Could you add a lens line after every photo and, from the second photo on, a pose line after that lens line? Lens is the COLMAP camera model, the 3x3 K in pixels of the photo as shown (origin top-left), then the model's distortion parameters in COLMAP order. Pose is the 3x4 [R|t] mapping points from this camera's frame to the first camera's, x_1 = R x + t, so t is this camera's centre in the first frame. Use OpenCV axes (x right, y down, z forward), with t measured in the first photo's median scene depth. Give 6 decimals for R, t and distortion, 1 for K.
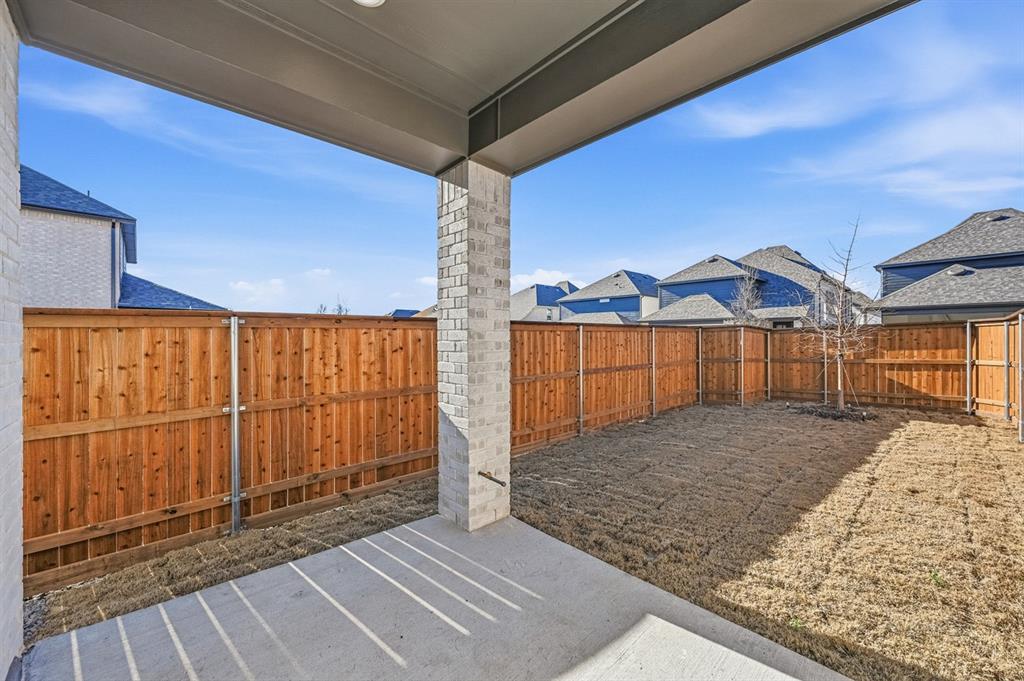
lens RADIAL K [[399.7, 0, 532.3], [0, 399.7, 340.1], [0, 0, 1]] dist [-0.000295, -0.000063]
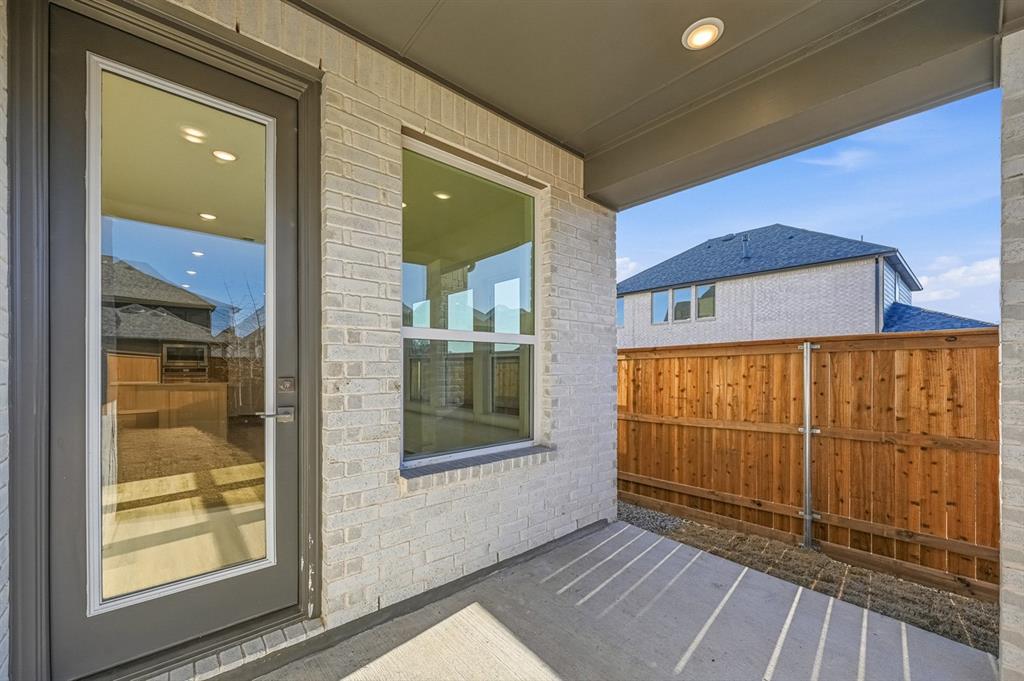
lens RADIAL K [[412.0, 0, 516.8], [0, 412.0, 371.0], [0, 0, 1]] dist [-0.000029, 0.000009]
pose [[-0.049341, 0.008614, -0.998745, 0.367777], [-0.003632, 0.999955, 0.008804, 0.009770], [0.998775, 0.004062, -0.049308, 0.290207]]
